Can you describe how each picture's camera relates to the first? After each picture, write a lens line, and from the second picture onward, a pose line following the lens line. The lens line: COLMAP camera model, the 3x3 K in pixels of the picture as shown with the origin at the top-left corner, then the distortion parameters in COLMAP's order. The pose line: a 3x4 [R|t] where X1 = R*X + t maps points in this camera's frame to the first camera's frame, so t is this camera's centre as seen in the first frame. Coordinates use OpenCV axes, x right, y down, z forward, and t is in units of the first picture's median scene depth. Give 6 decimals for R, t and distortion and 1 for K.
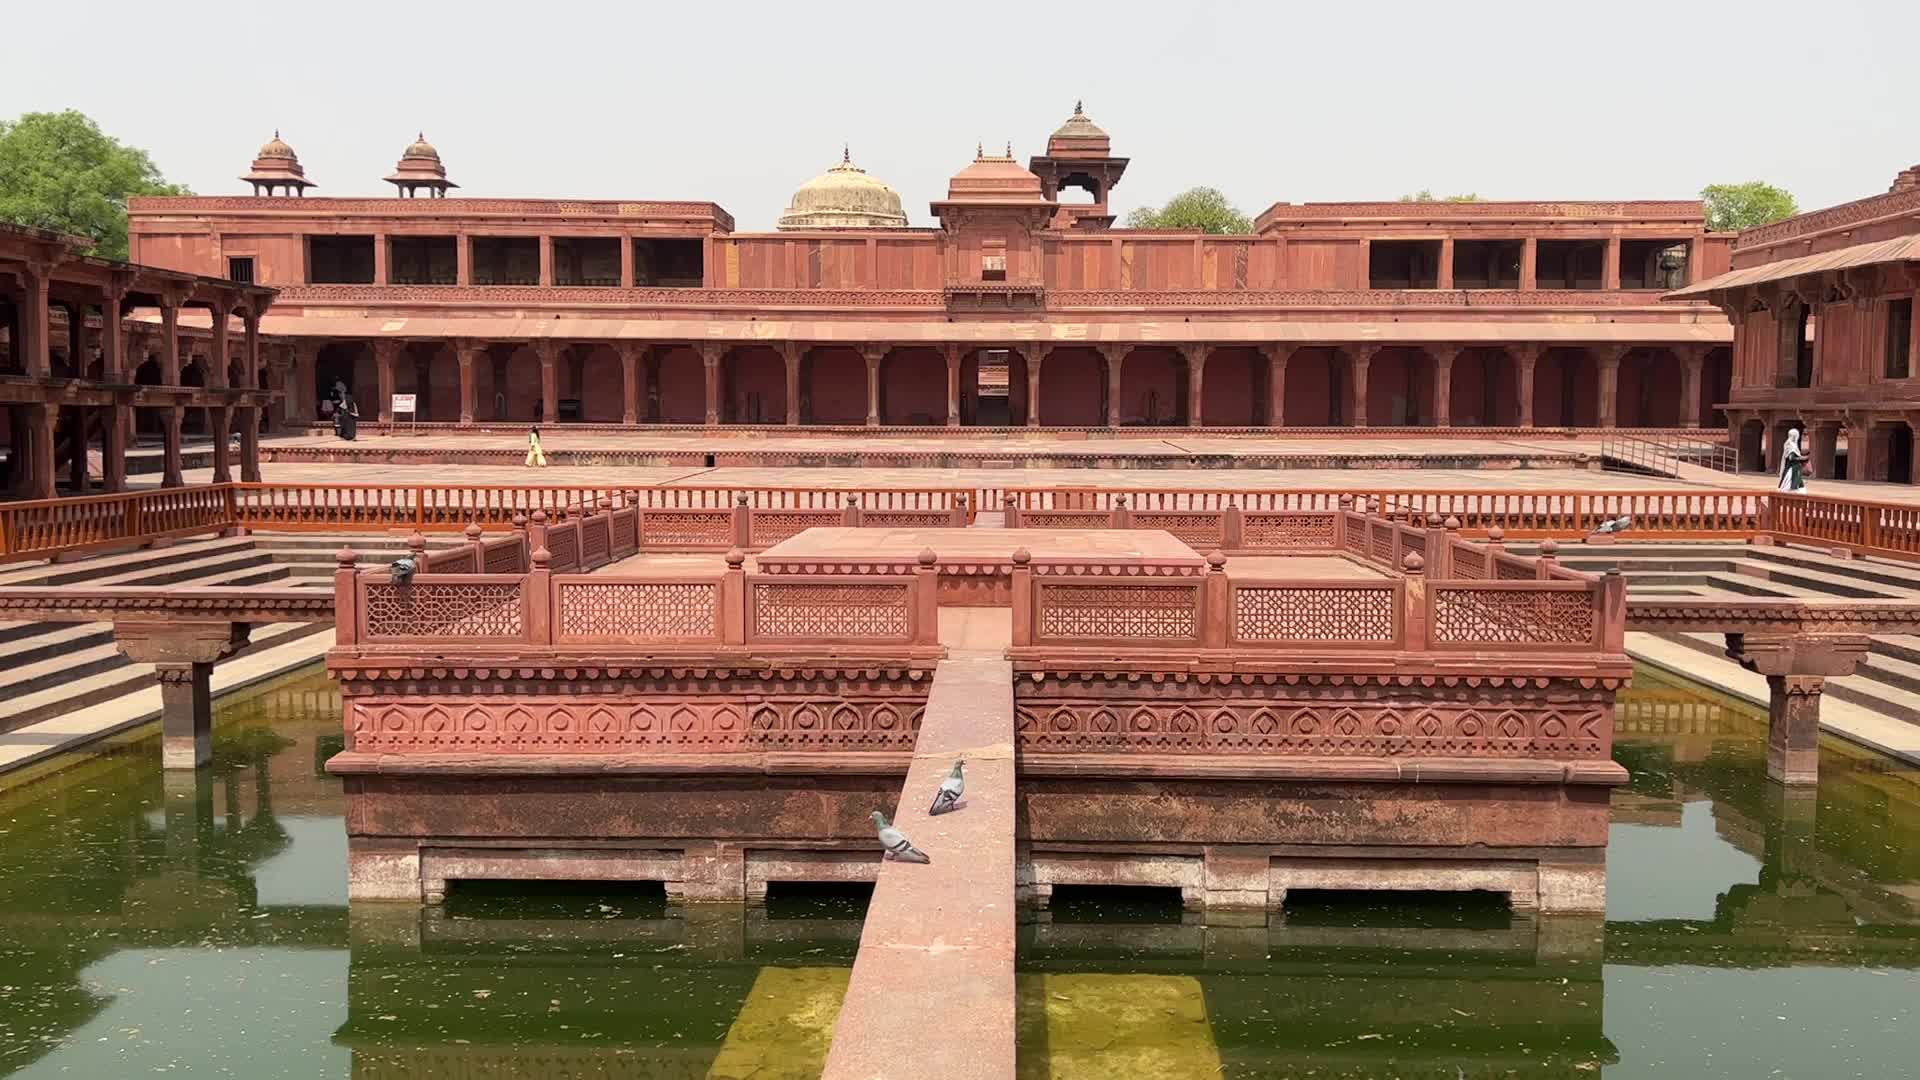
lens RADIAL K [[1643.8, 0, 946.5], [0, 1643.8, 535.8], [0, 0, 1]] dist [0.100229, -0.173370]
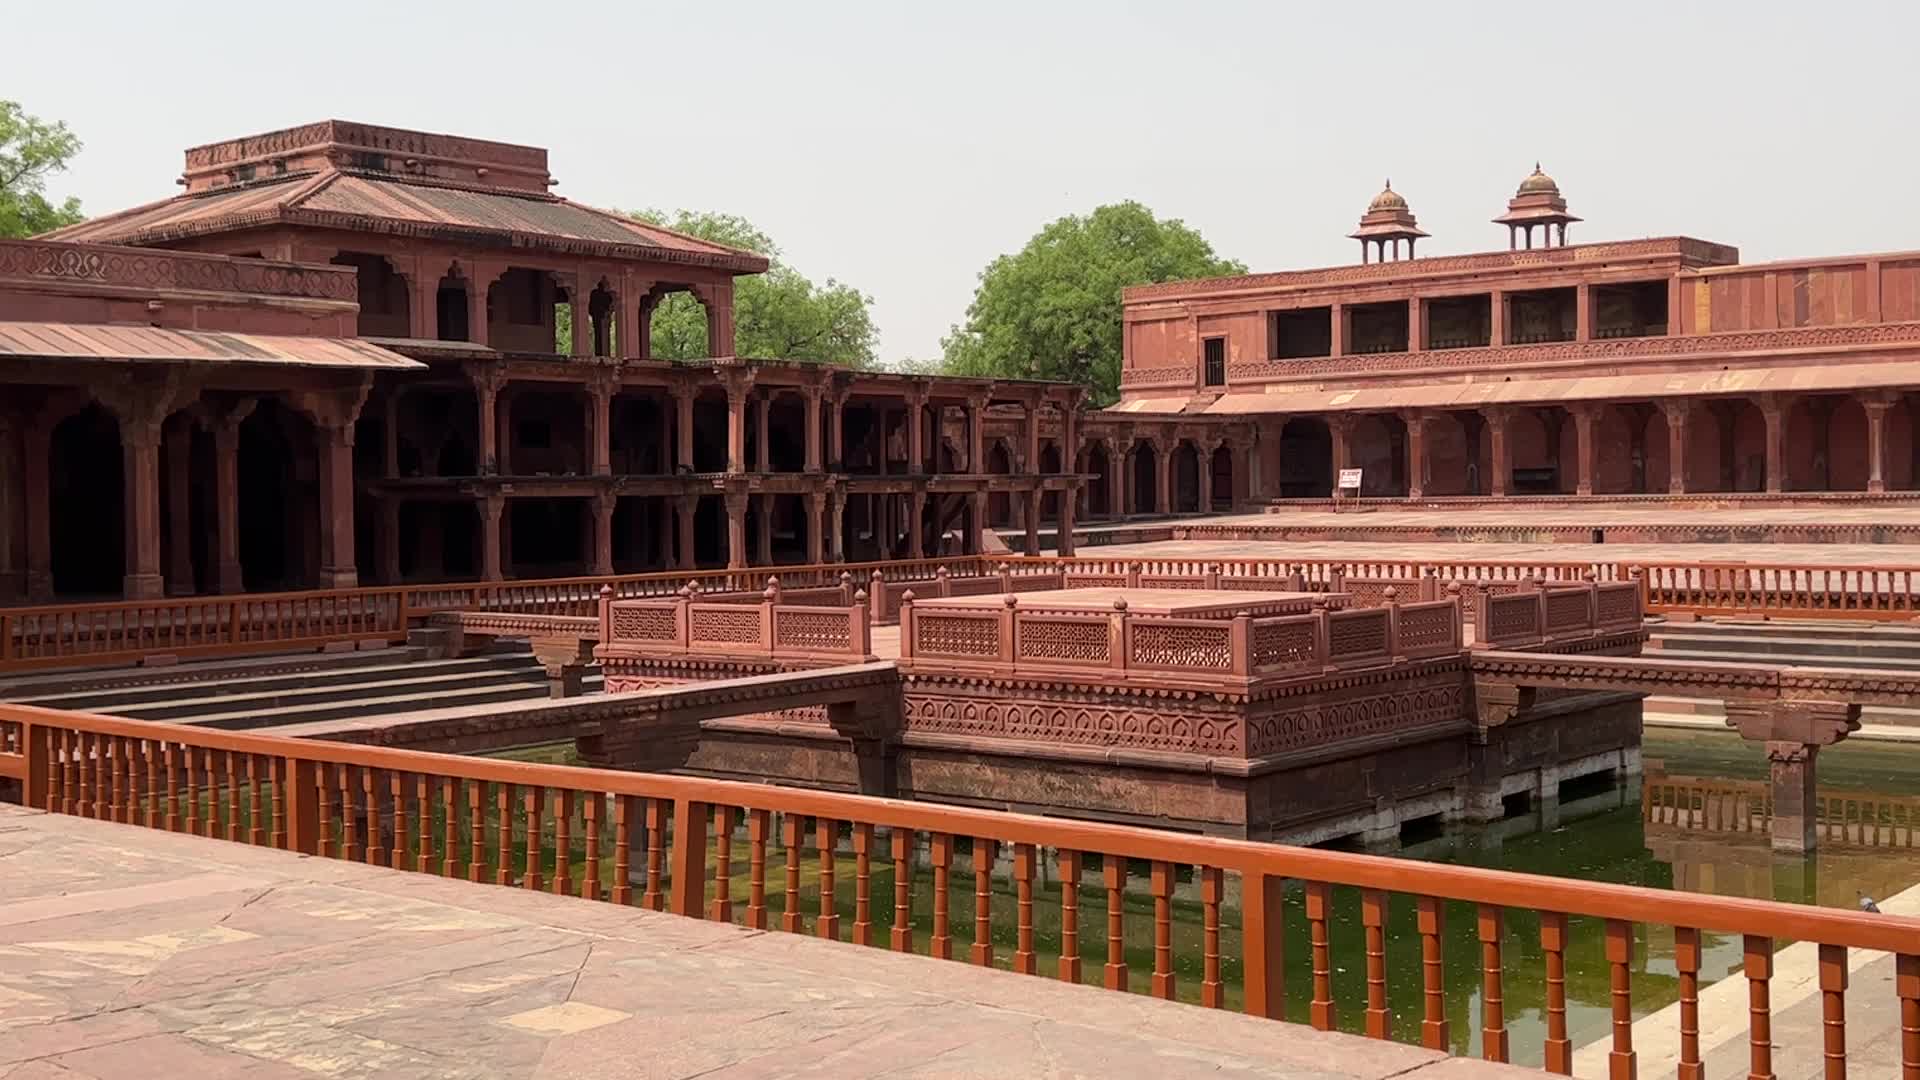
lens RADIAL K [[2113.0, 0, 961.0], [0, 2113.0, 529.0], [0, 0, 1]] dist [0.102859, 0.000000]
pose [[0.779595, -0.005689, -0.626258, 0.939060], [-0.025948, 0.998807, -0.041375, 0.021534], [0.625747, 0.048506, 0.778517, -0.334295]]
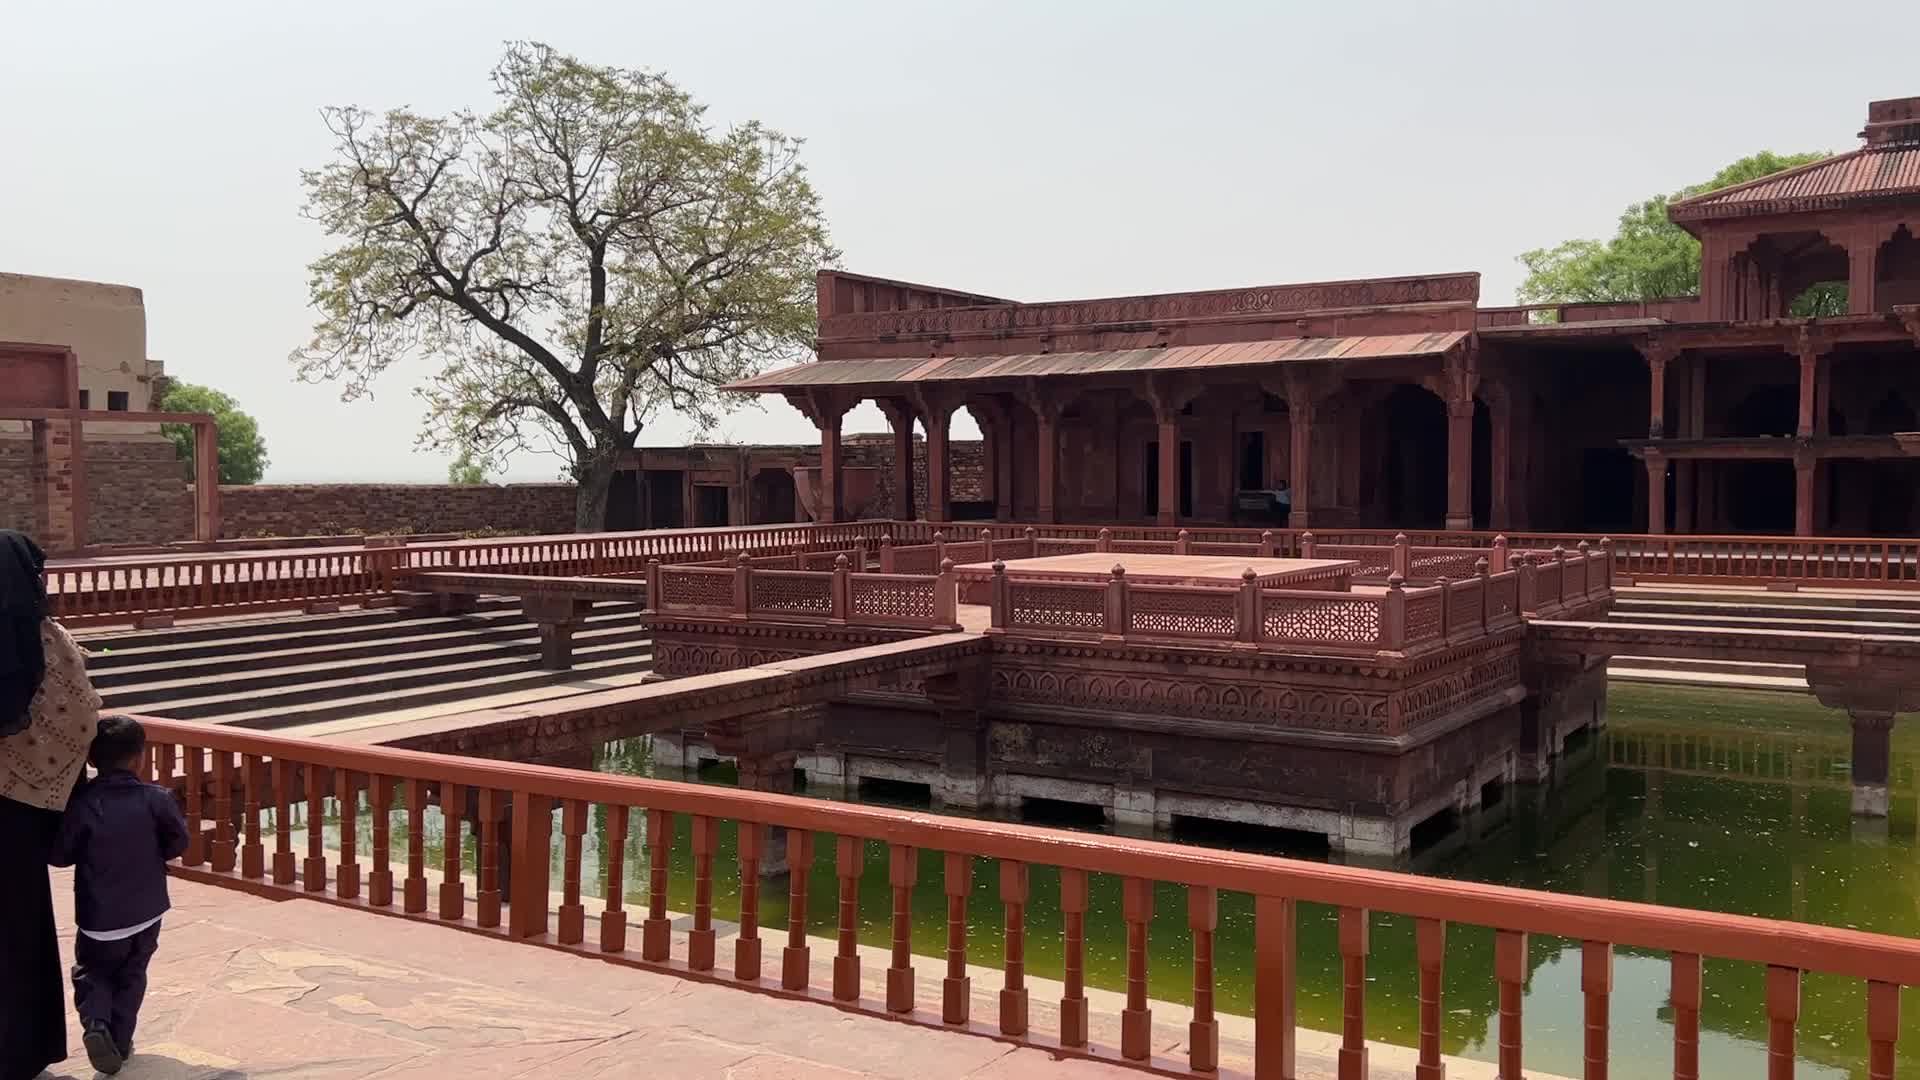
lens RADIAL K [[1643.8, 0, 955.7], [0, 1643.8, 543.8], [0, 0, 1]] dist [0.100229, -0.173370]
pose [[-0.519774, 0.038904, -0.853418, 1.238120], [-0.059172, 0.994924, 0.081393, -0.110593], [0.852252, 0.092805, -0.514833, 1.530182]]
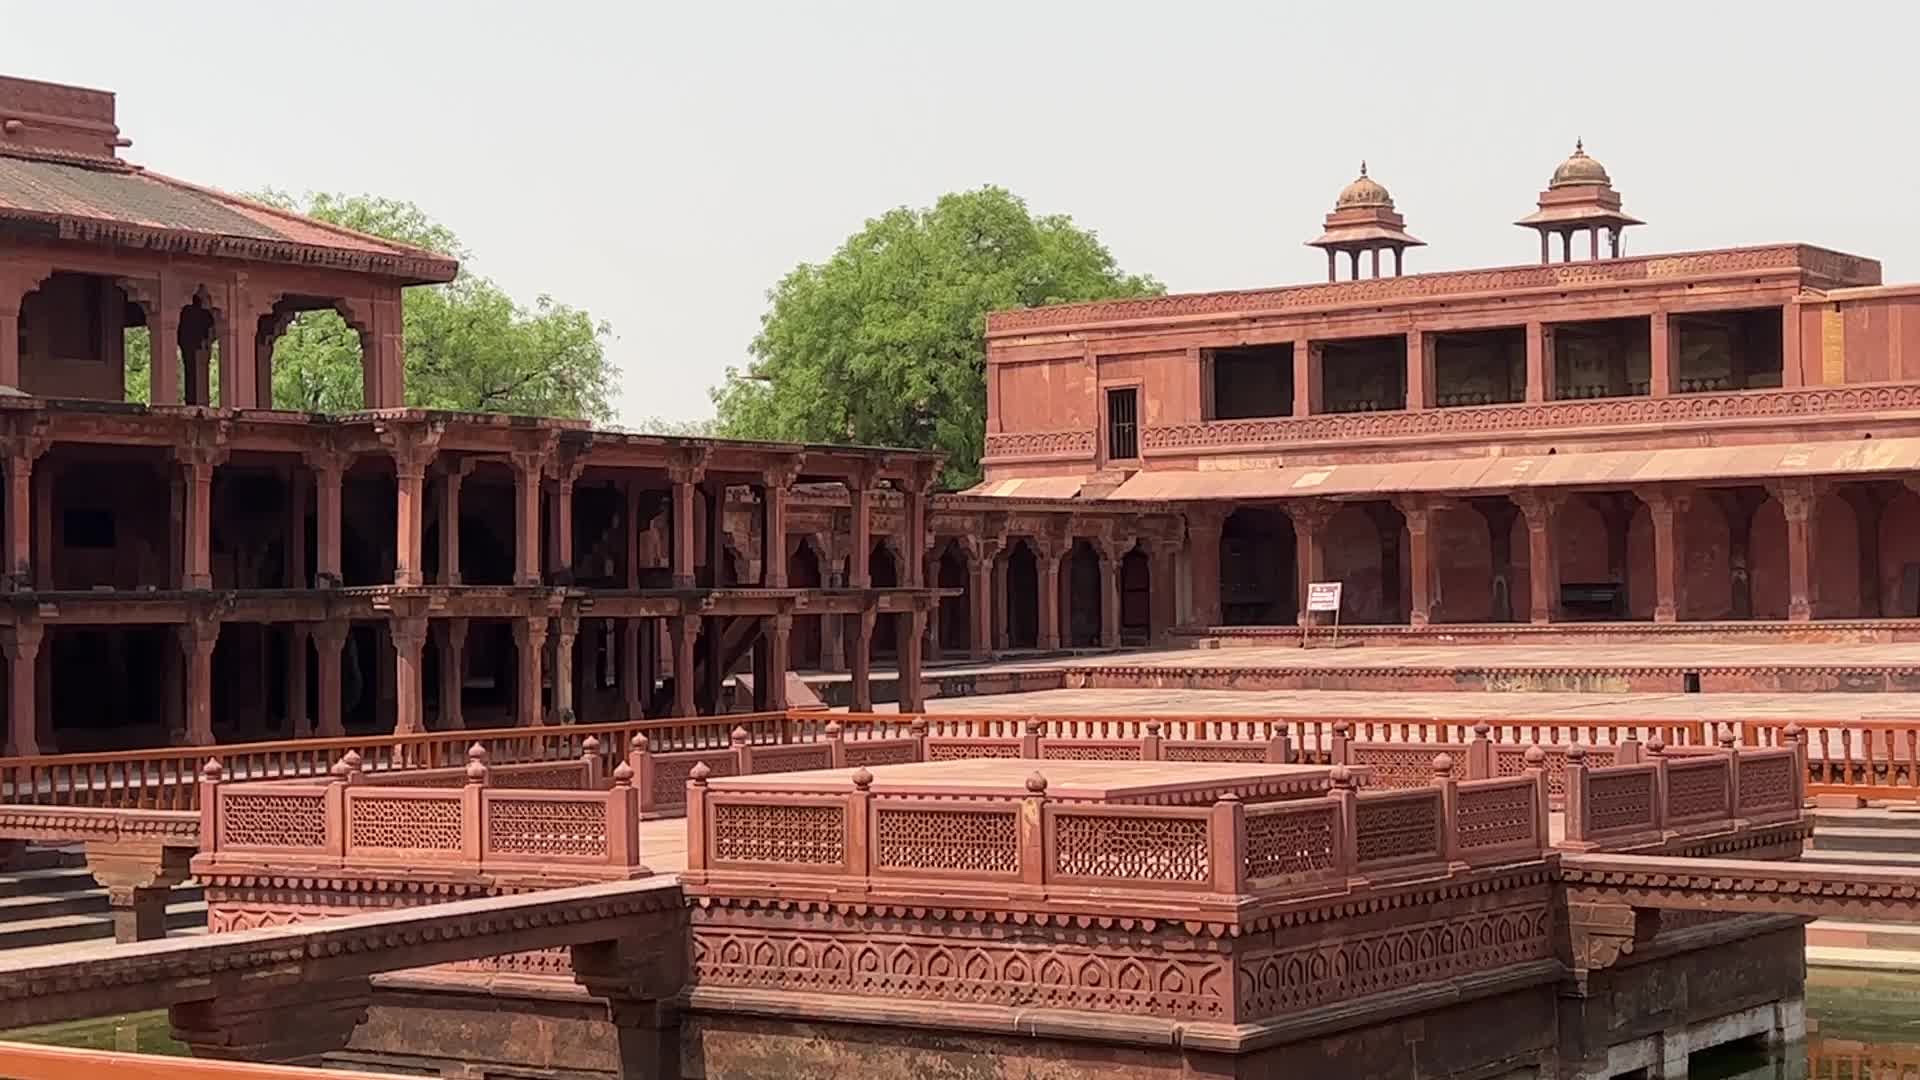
lens RADIAL K [[3140.5, 0, 968.5], [0, 3140.5, 494.6], [0, 0, 1]] dist [0.107159, 0.000000]
pose [[0.825246, -0.039989, -0.563356, 0.883136], [-0.020482, 0.994715, -0.100611, 0.023474], [0.564402, 0.094568, 0.820065, -0.302619]]
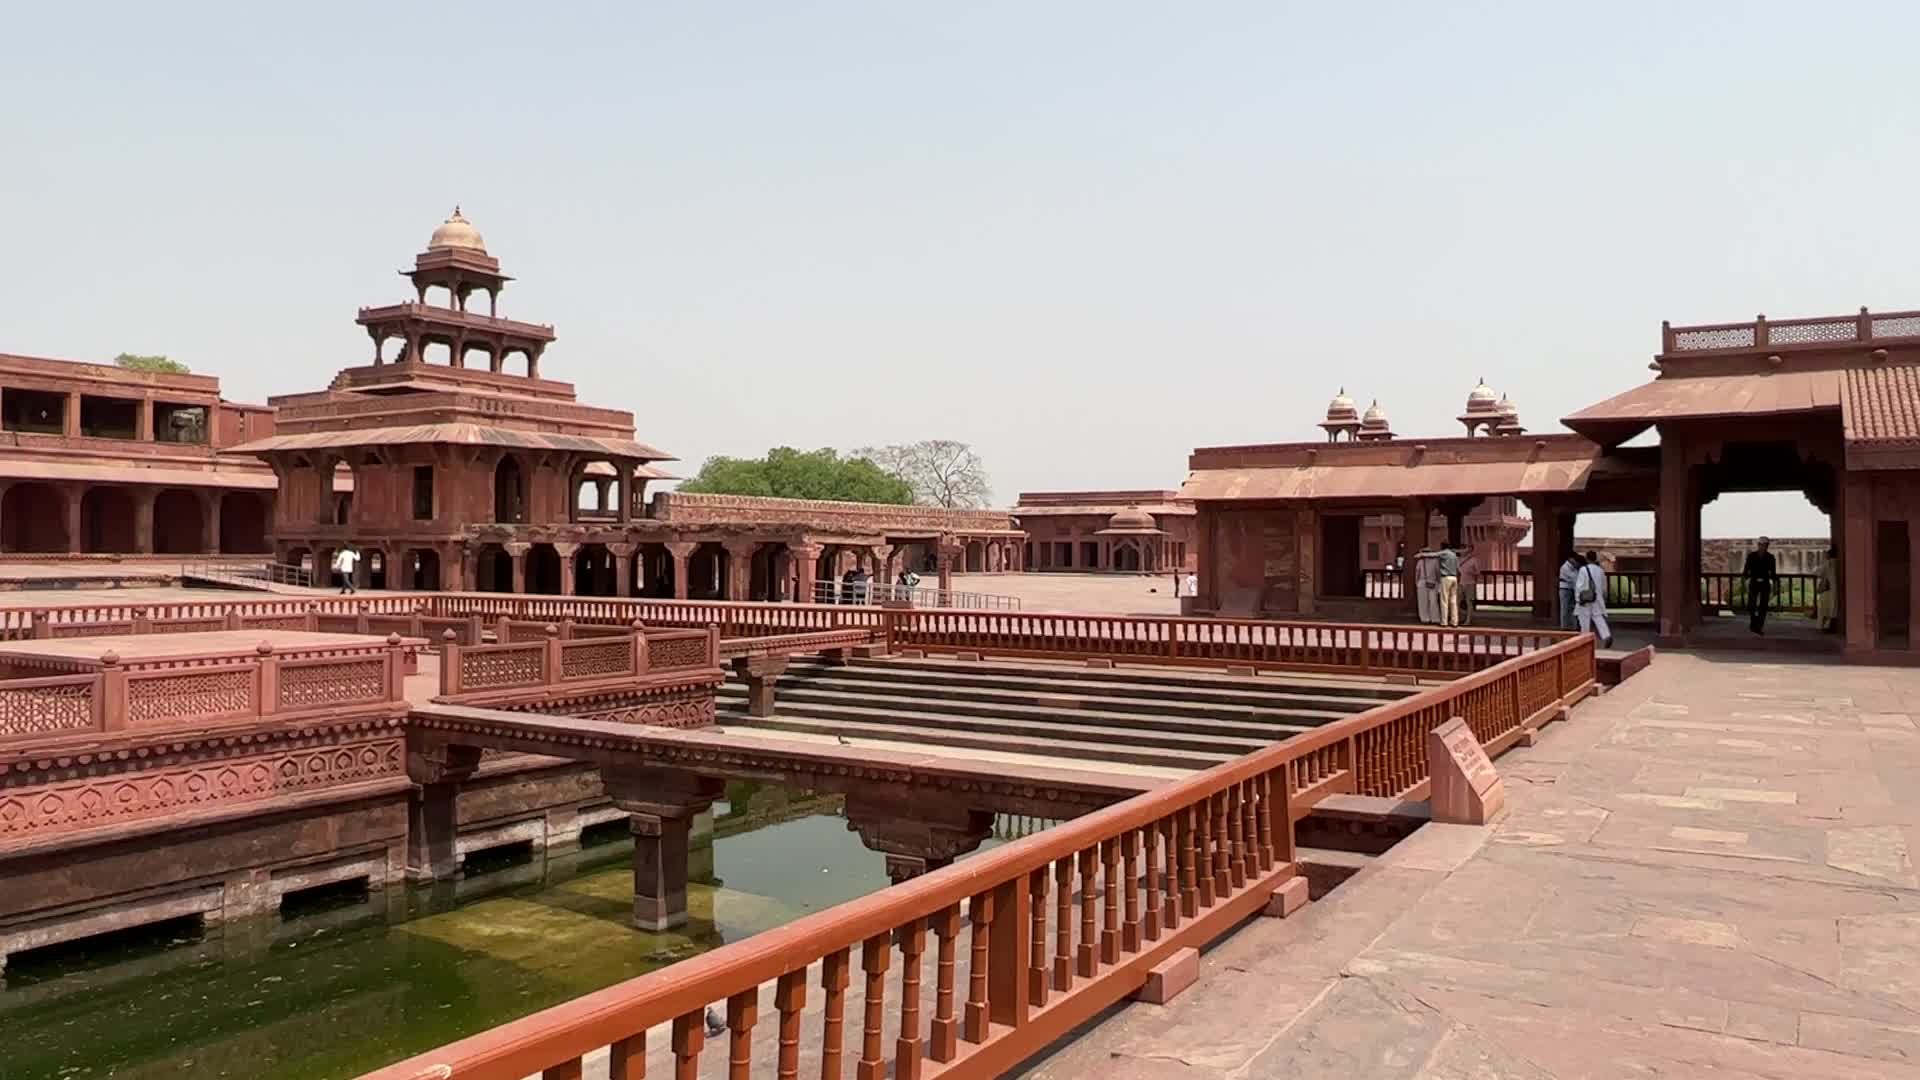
lens RADIAL K [[1336.4, 0, 960.5], [0, 1336.4, 532.9], [0, 0, 1]] dist [-0.008755, -0.007422]
pose [[0.510310, 0.009466, 0.859939, -0.563361], [0.060026, 0.997109, -0.046596, 0.002840], [-0.857893, 0.075397, 0.508266, -0.020002]]
